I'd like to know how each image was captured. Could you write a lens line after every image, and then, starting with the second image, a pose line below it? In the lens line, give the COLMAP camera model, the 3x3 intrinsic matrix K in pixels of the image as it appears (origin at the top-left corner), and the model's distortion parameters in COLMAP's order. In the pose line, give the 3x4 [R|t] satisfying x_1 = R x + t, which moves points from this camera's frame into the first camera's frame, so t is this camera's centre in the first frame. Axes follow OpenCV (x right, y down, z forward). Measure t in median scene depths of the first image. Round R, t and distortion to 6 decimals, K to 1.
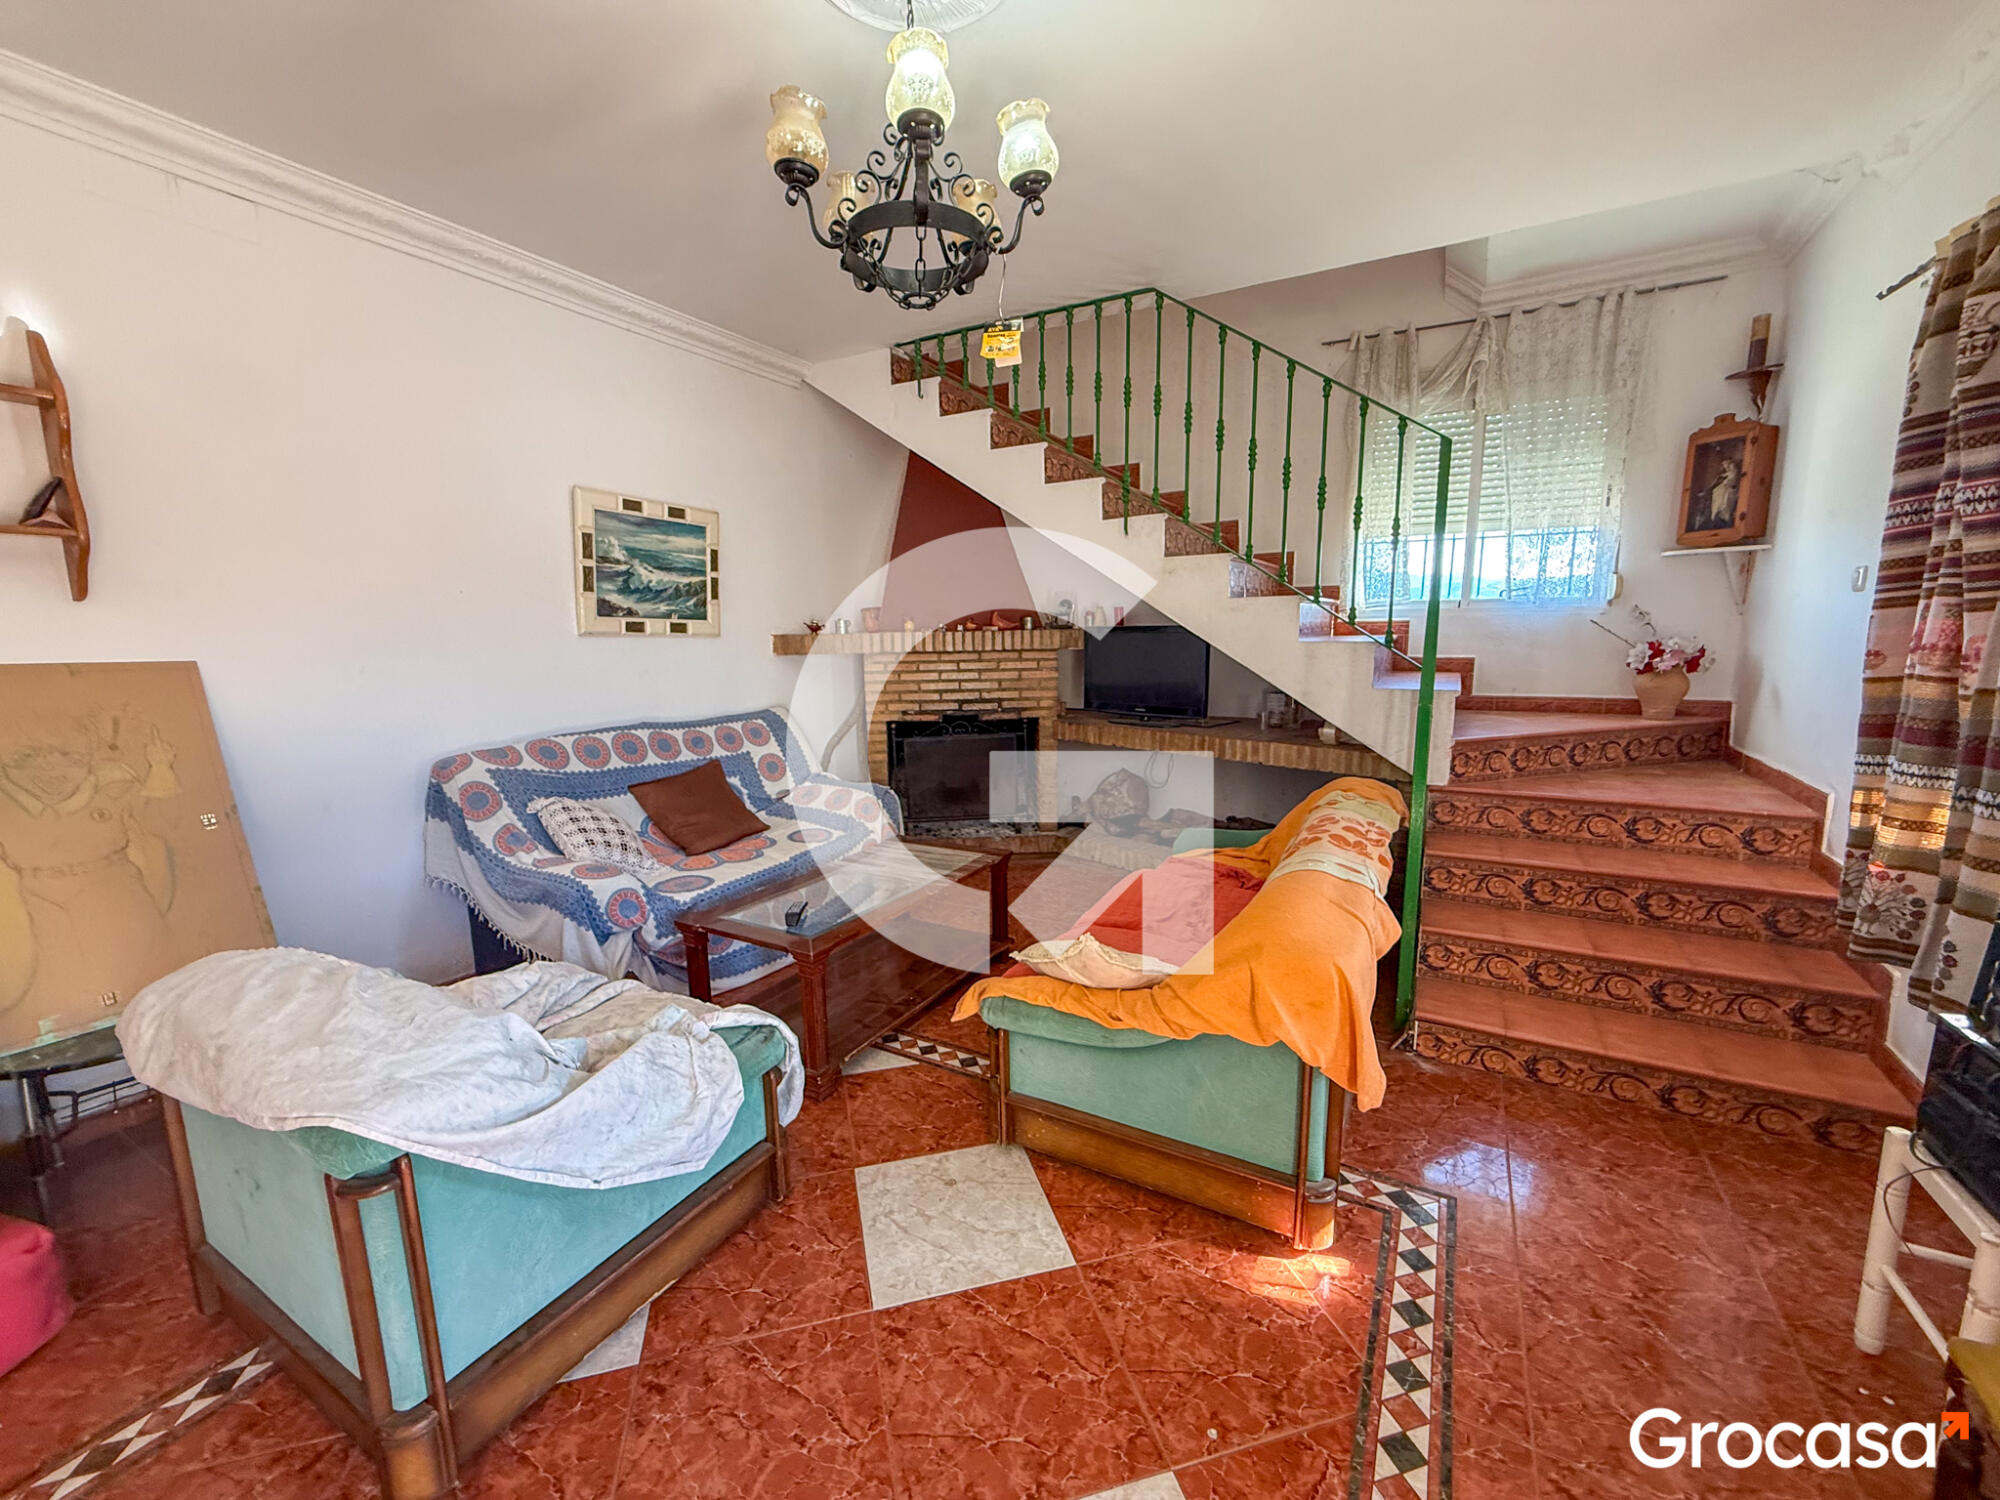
lens RADIAL K [[796.4, 0, 997.4], [0, 796.4, 749.8], [0, 0, 1]] dist [0.000209, -0.000094]
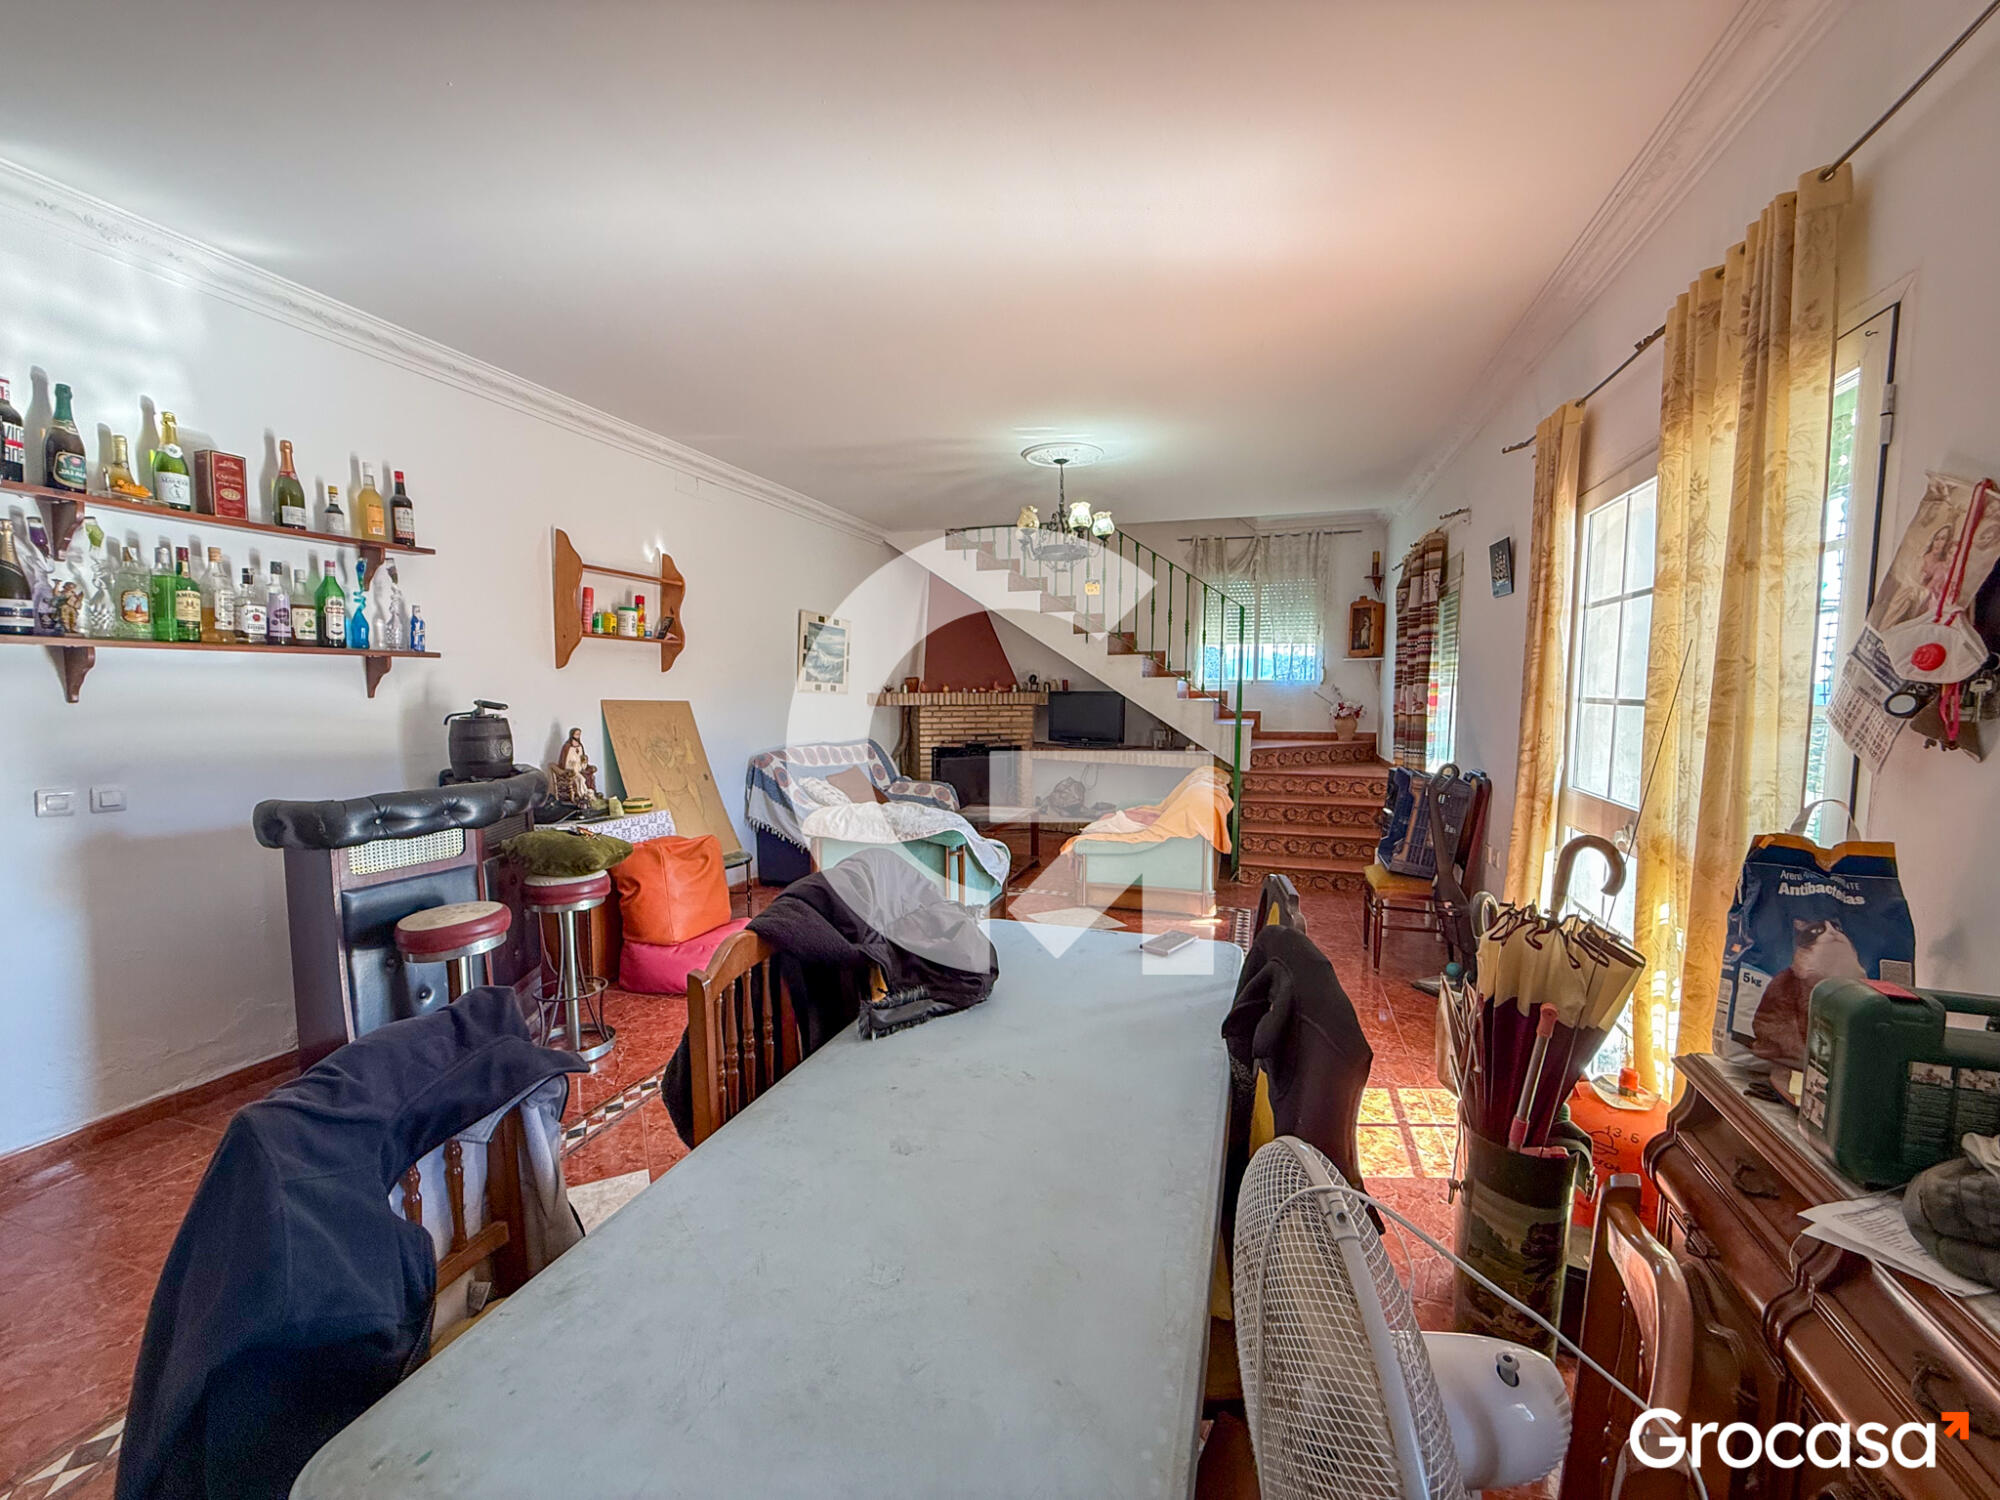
lens RADIAL K [[796.4, 0, 997.4], [0, 796.4, 749.8], [0, 0, 1]] dist [0.000209, -0.000094]
pose [[0.979542, 0.000488, 0.201239, -0.424923], [0.015599, 0.996804, -0.078350, 0.124915], [-0.200634, 0.079886, 0.976404, -0.770699]]
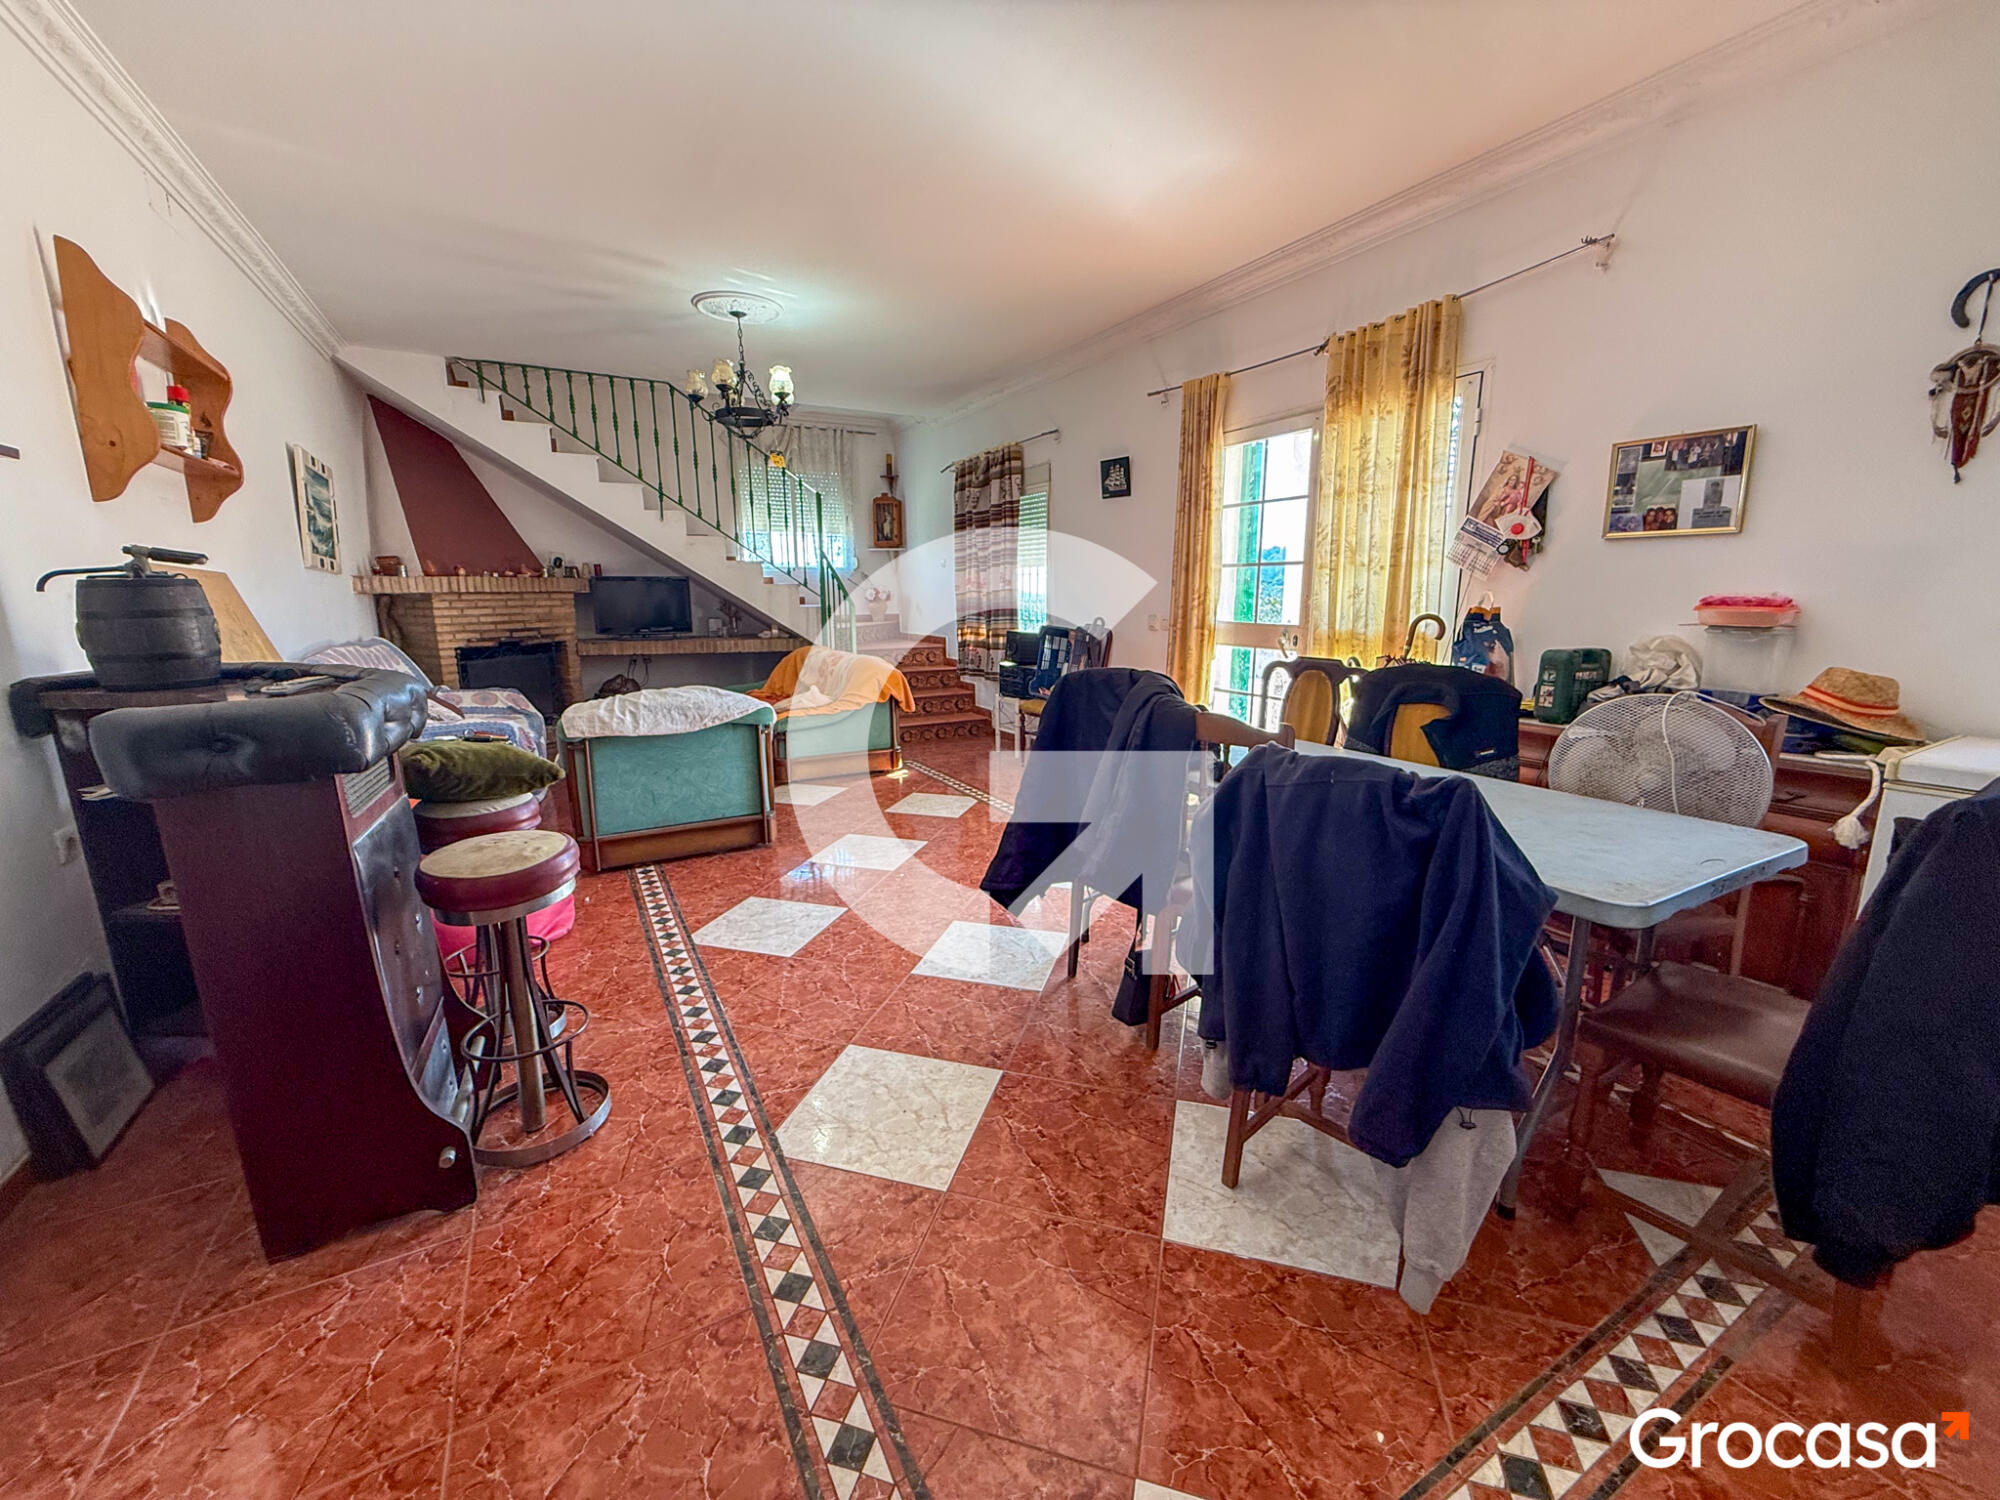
lens RADIAL K [[796.4, 0, 997.4], [0, 796.4, 749.8], [0, 0, 1]] dist [0.000209, -0.000094]
pose [[0.516679, -0.155792, 0.841886, -0.993643], [0.131515, 0.986077, 0.101762, 0.137439], [-0.846018, 0.058143, 0.529975, -0.490973]]
